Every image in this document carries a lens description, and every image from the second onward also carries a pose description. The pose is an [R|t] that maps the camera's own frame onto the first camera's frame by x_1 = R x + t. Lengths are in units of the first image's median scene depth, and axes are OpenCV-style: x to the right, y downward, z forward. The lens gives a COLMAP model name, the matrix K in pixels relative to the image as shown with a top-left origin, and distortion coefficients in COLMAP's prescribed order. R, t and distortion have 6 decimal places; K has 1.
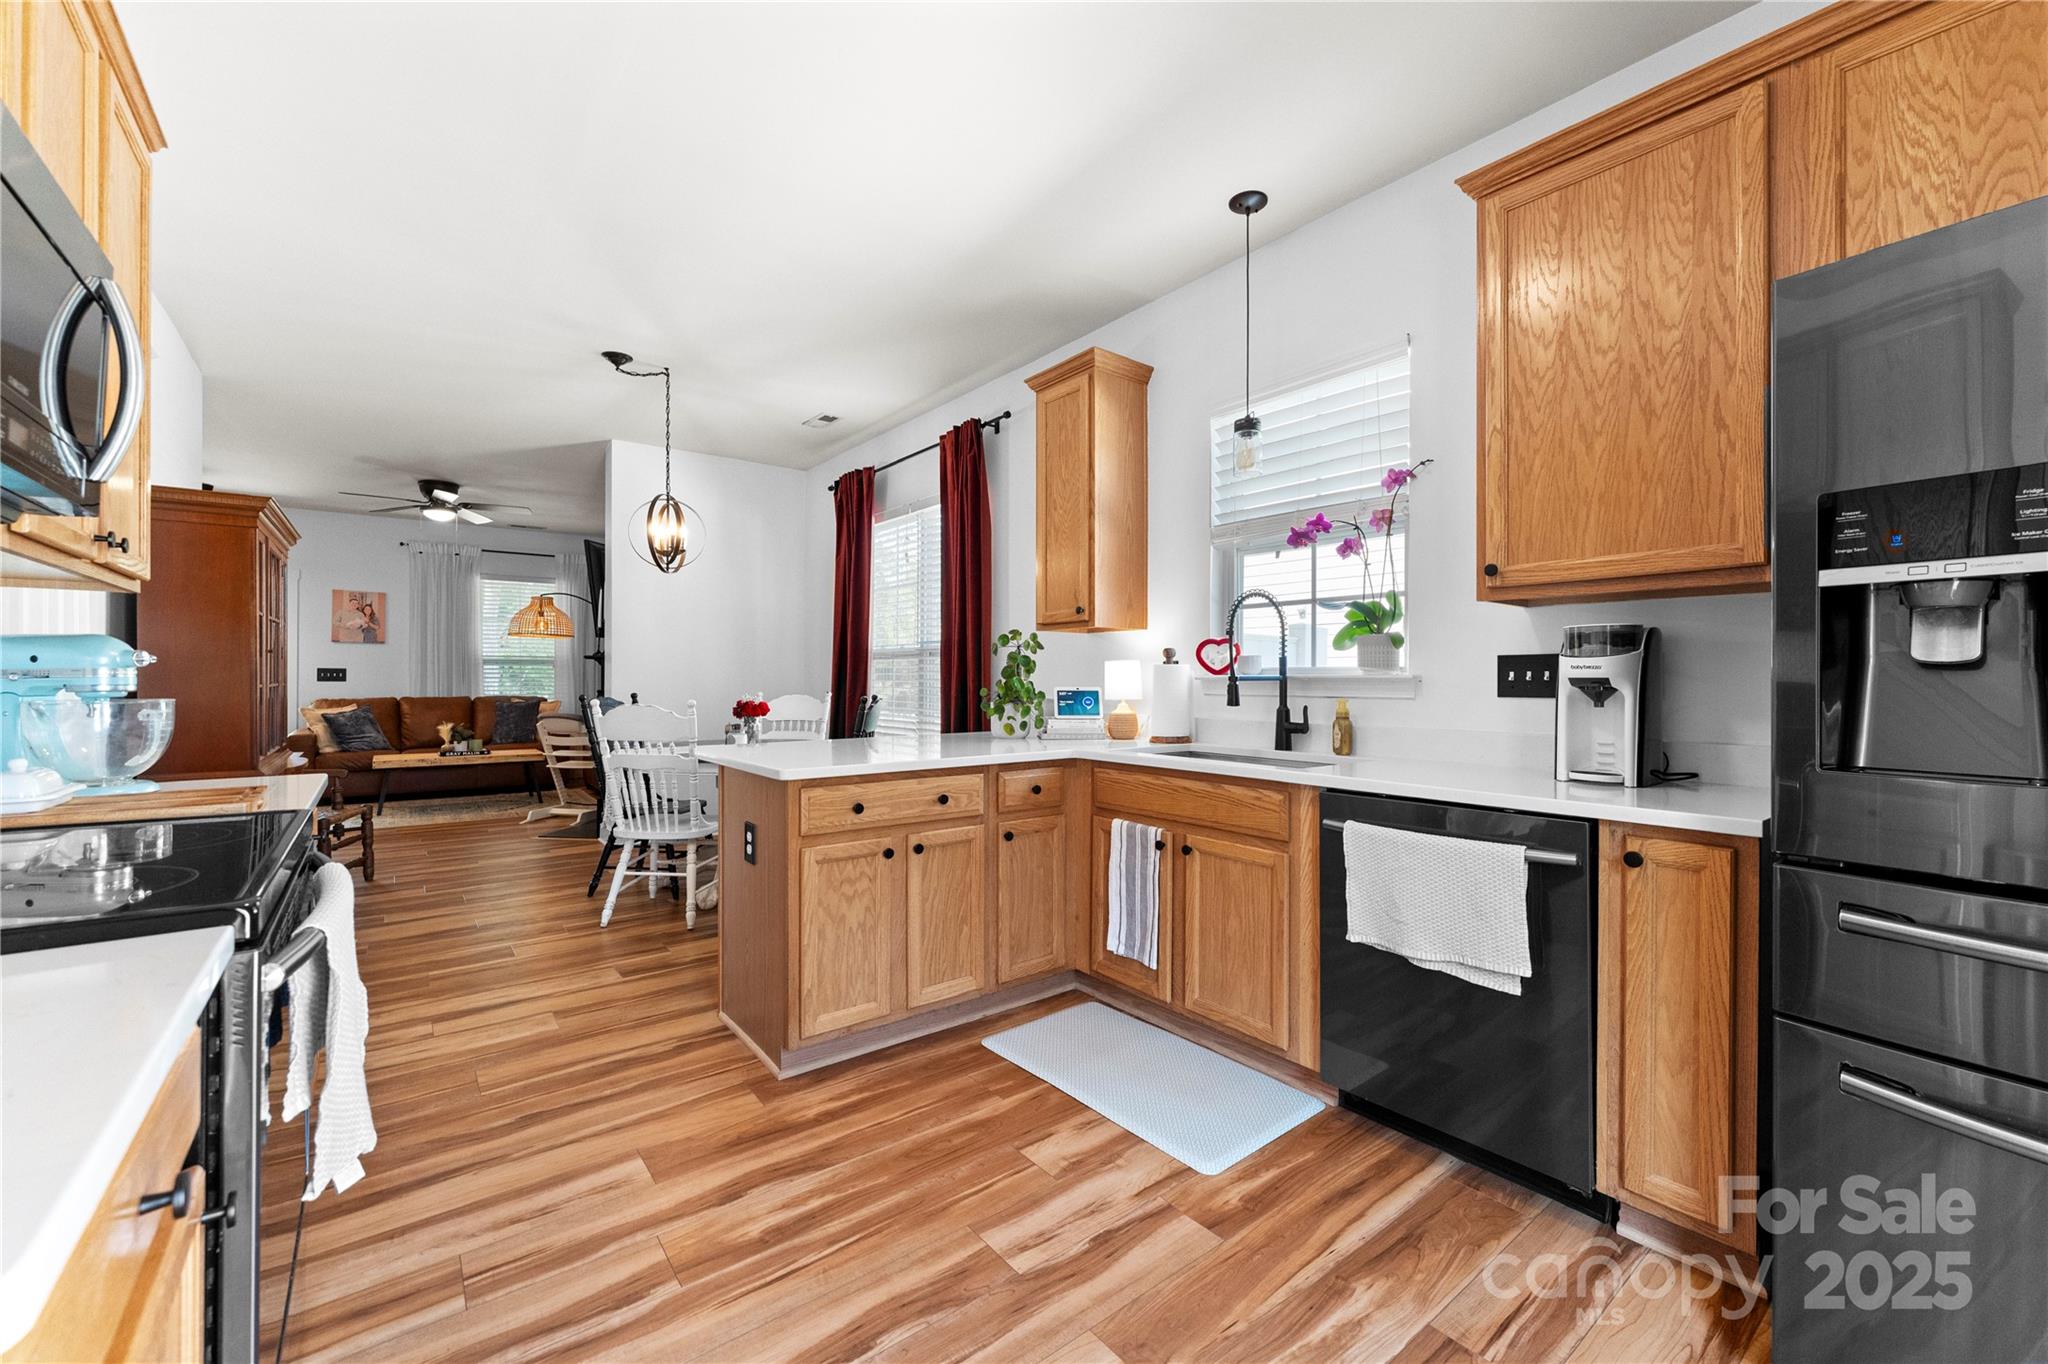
lens RADIAL K [[816.1, 0, 1019.2], [0, 816.1, 673.4], [0, 0, 1]] dist [0.000009, -0.000257]
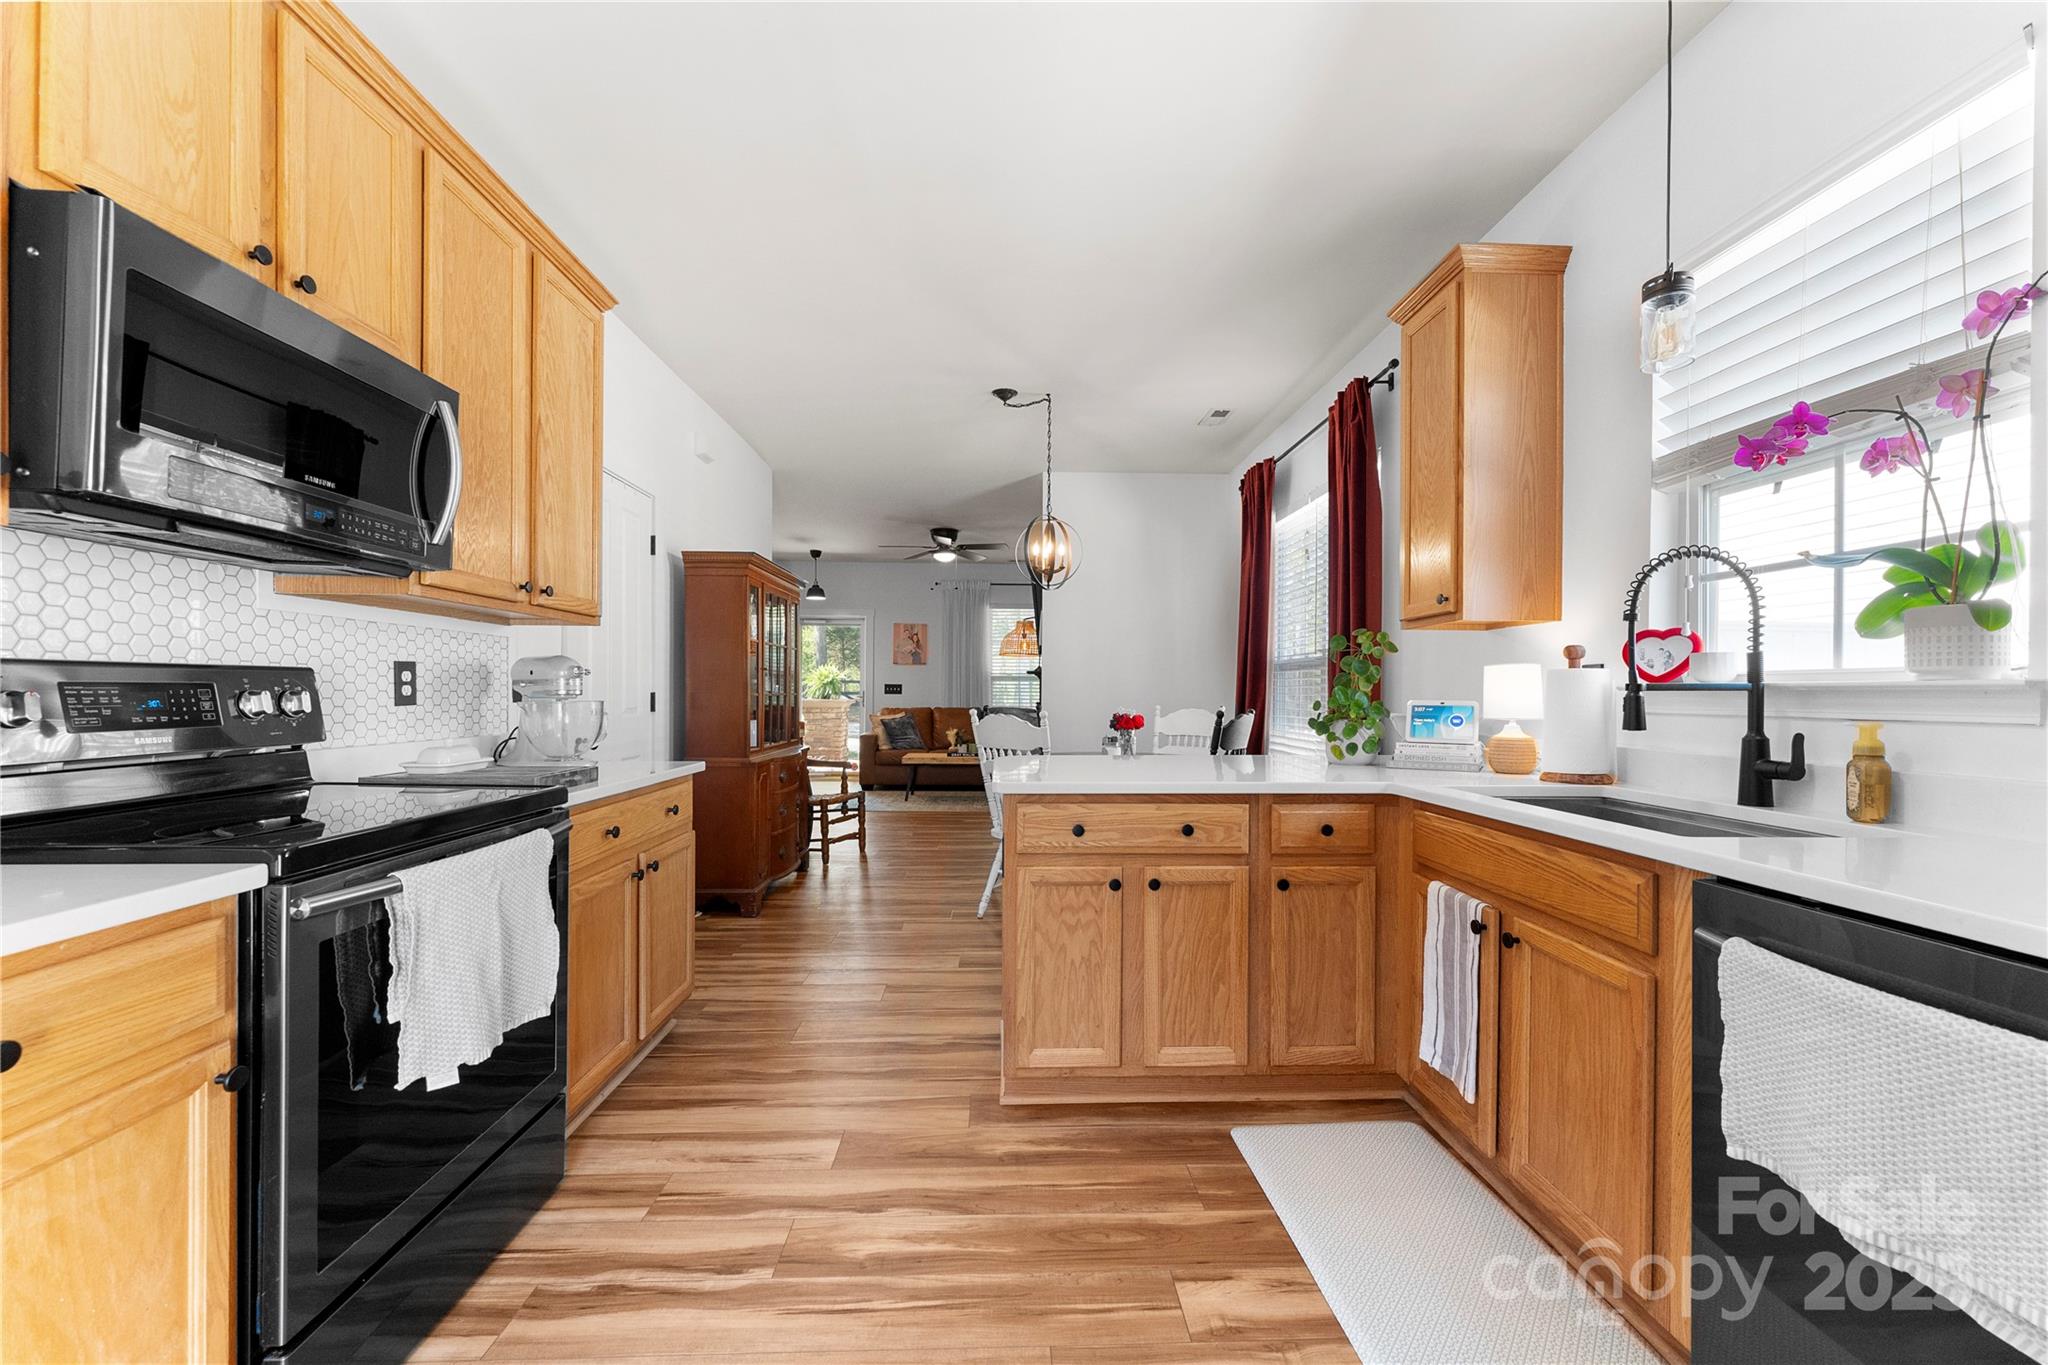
lens RADIAL K [[822.8, 0, 1029.4], [0, 822.8, 692.5], [0, 0, 1]] dist [-0.001039, -0.000236]
pose [[0.814965, 0.001947, -0.579507, 0.258399], [-0.000241, 0.999995, 0.003020, 0.008621], [0.579510, -0.002322, 0.814962, 0.202401]]
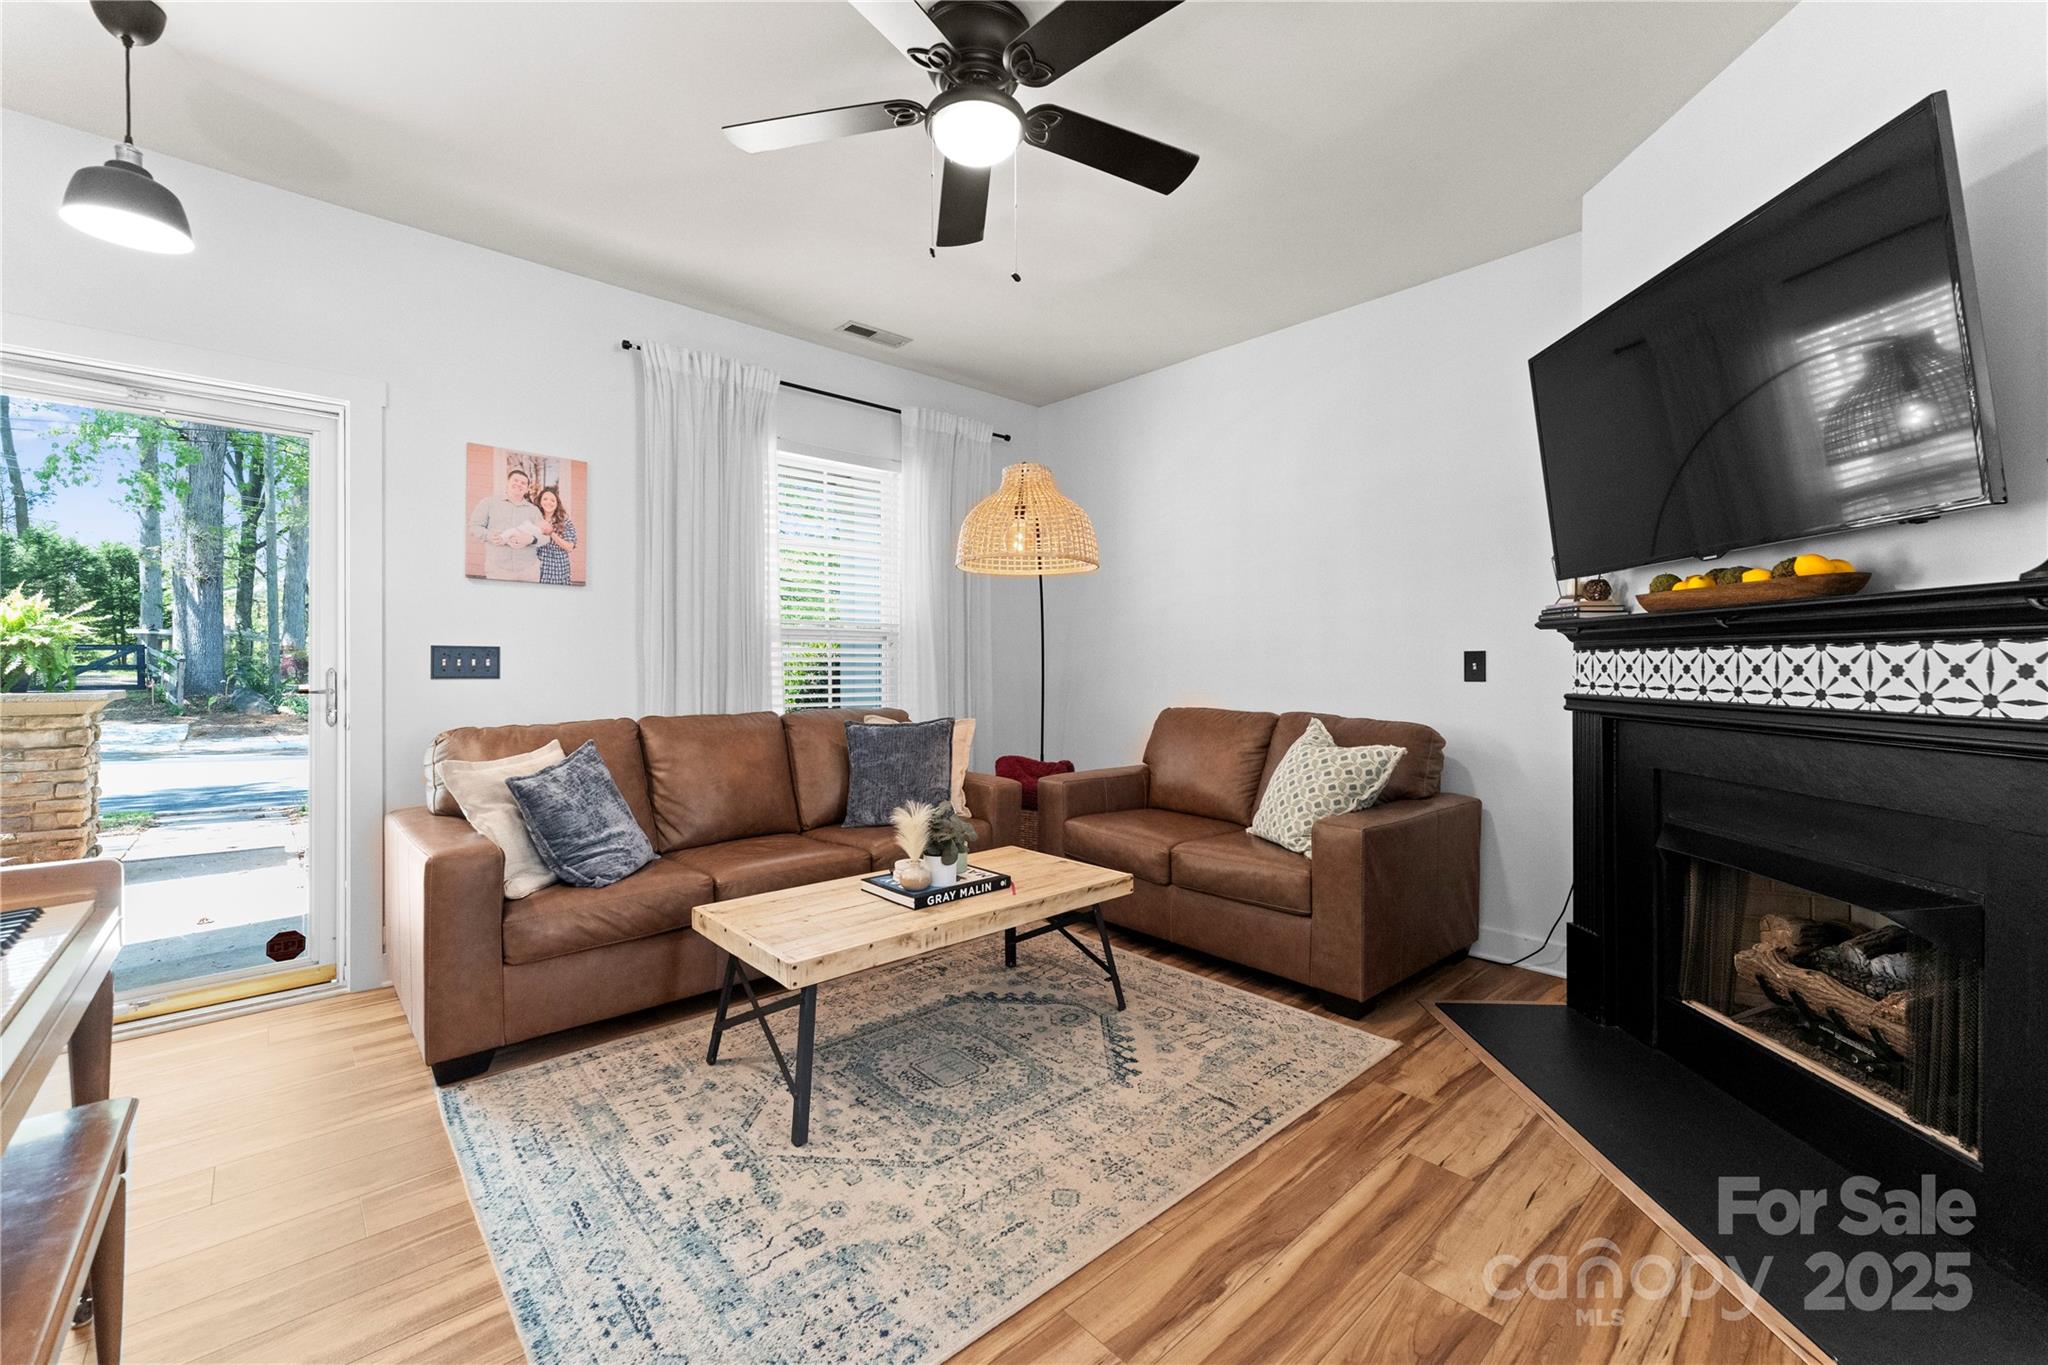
lens RADIAL K [[831.5, 0, 1032.9], [0, 831.5, 660.7], [0, 0, 1]] dist [0.000299, -0.000548]
pose [[0.996272, -0.000506, 0.086266, -1.850651], [0.000300, 0.999997, 0.002402, 0.000018], [-0.086267, -0.002367, 0.996269, 1.772647]]
